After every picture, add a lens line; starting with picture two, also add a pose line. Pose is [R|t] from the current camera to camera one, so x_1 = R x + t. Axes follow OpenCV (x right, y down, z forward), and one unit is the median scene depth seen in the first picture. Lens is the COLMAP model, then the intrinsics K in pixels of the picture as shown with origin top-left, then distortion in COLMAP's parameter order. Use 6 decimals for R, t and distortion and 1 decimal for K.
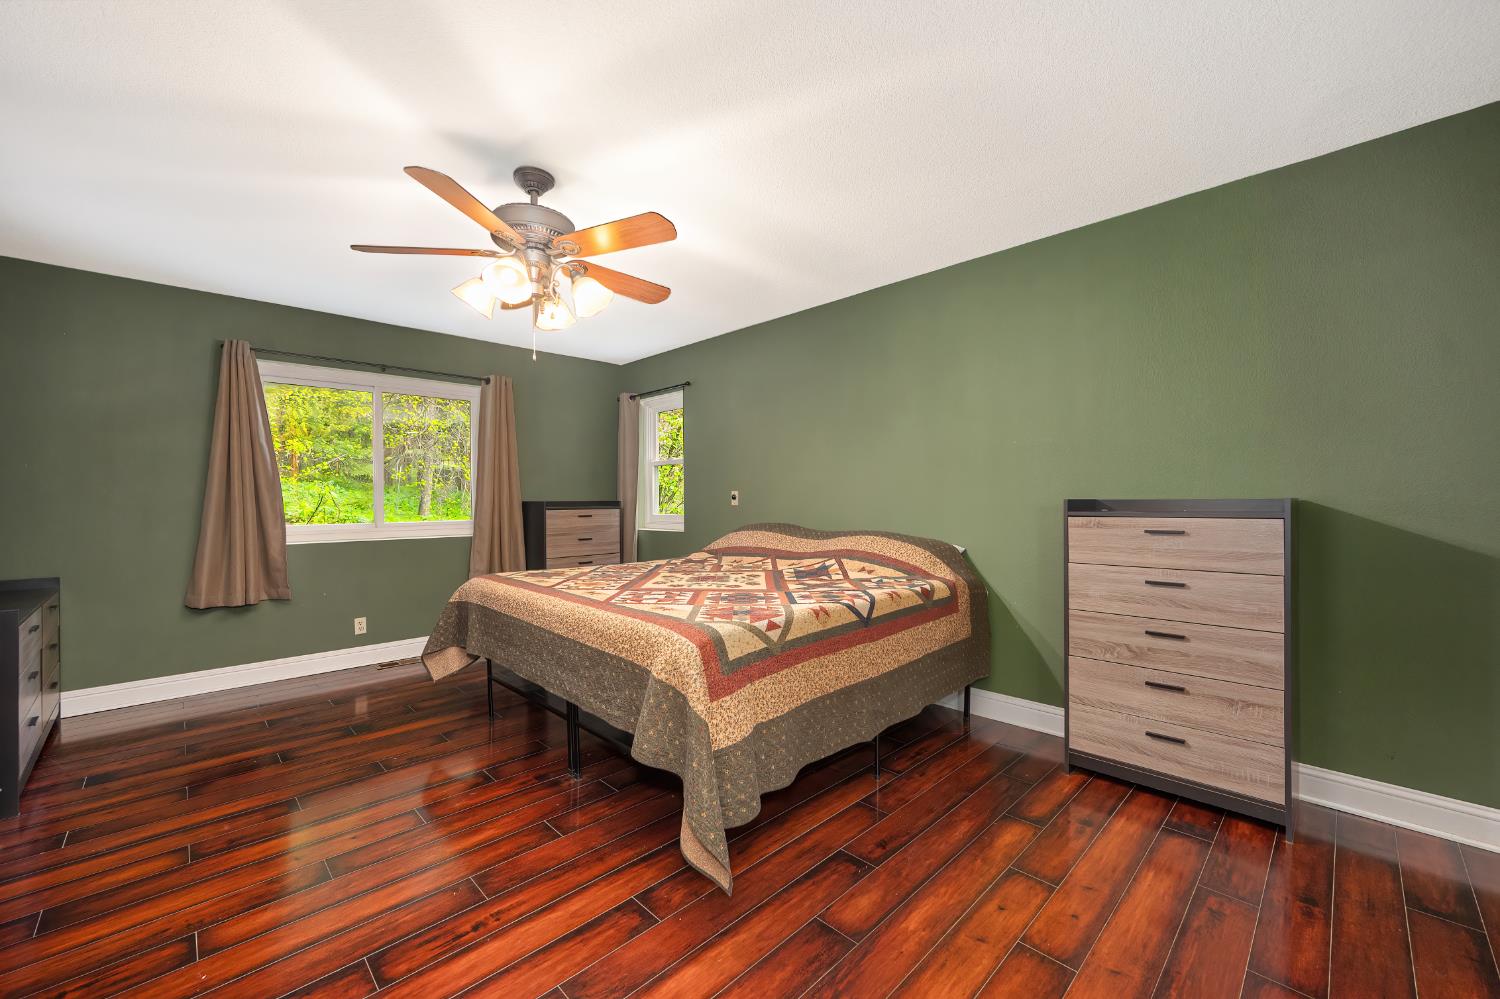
lens RADIAL K [[595.0, 0, 746.8], [0, 595.0, 499.1], [0, 0, 1]] dist [-0.005175, 0.001419]
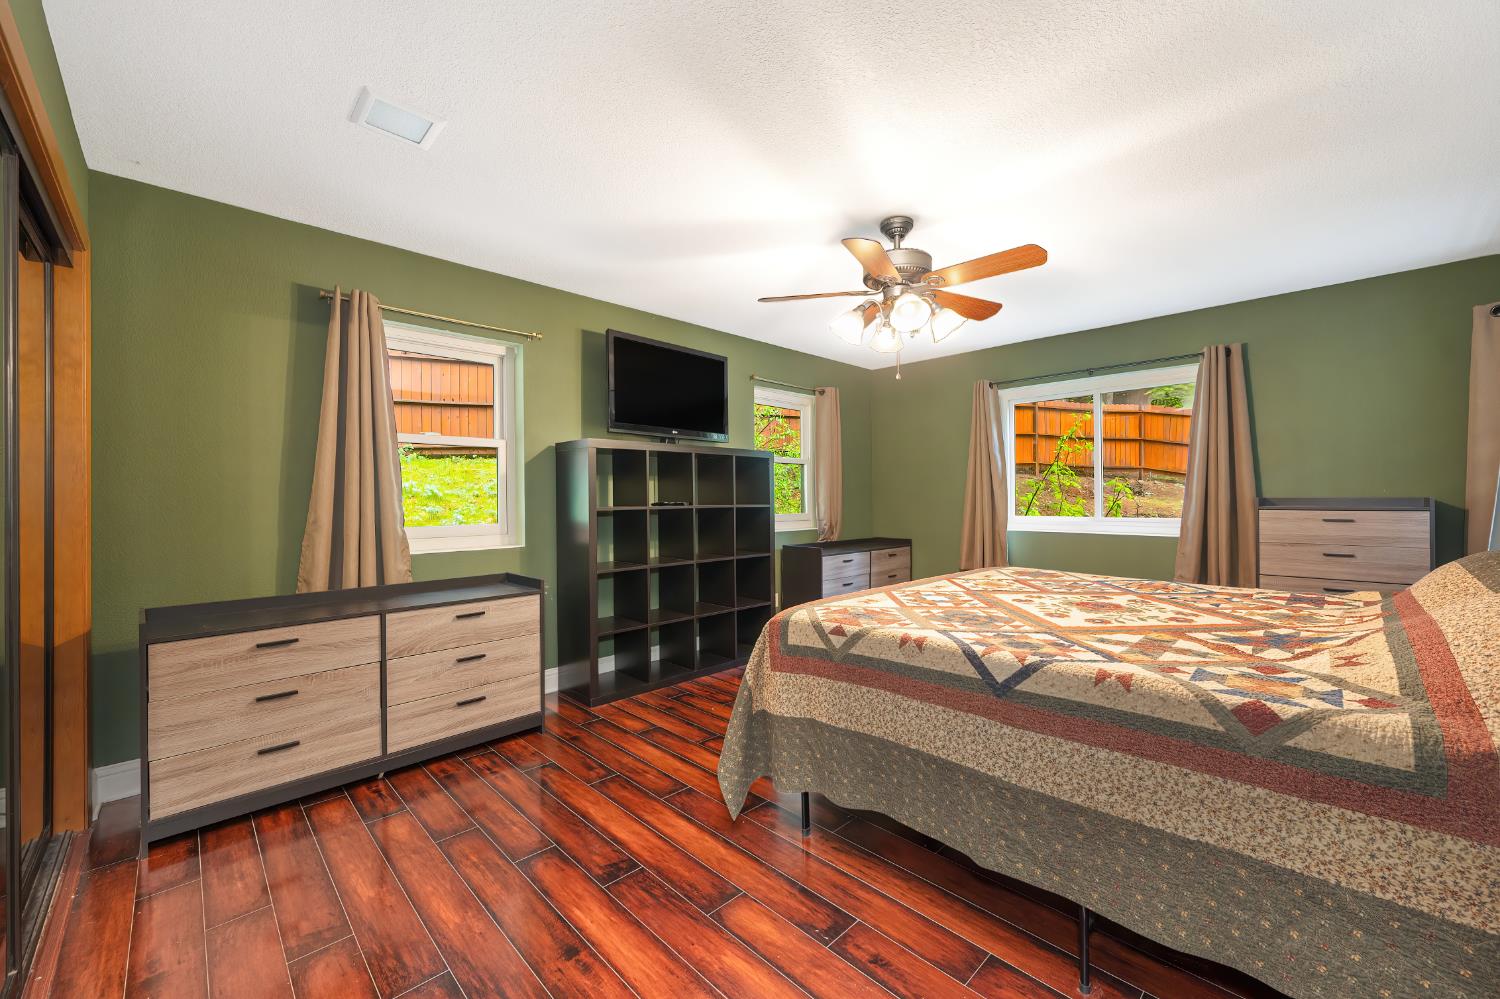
lens RADIAL K [[595.0, 0, 750.1], [0, 595.0, 496.4], [0, 0, 1]] dist [-0.005175, 0.001419]
pose [[-0.004100, 0.003649, -0.999985, 0.980235], [0.002613, 0.999990, 0.003638, -0.007576], [0.999988, -0.002598, -0.004109, 0.846878]]
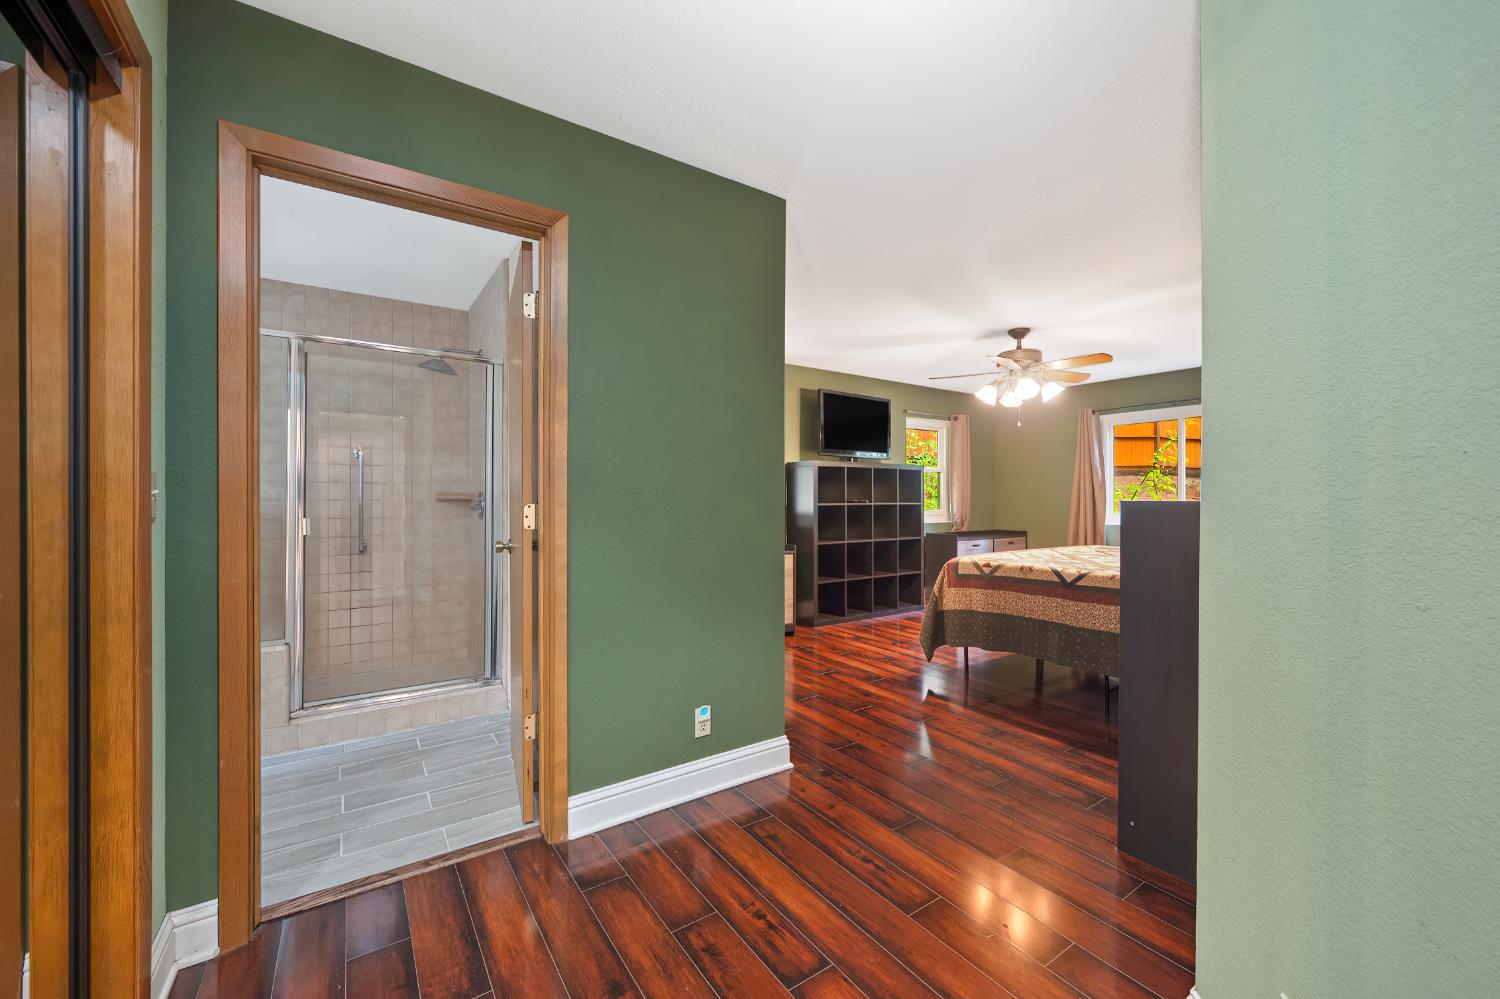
lens RADIAL K [[595.0, 0, 748.3], [0, 595.0, 500.0], [0, 0, 1]] dist [-0.005175, 0.001419]
pose [[-0.177529, 0.008817, -0.984076, 2.017273], [-0.002109, 0.999954, 0.009340, -0.012587], [0.984113, 0.003734, -0.177502, 0.571714]]
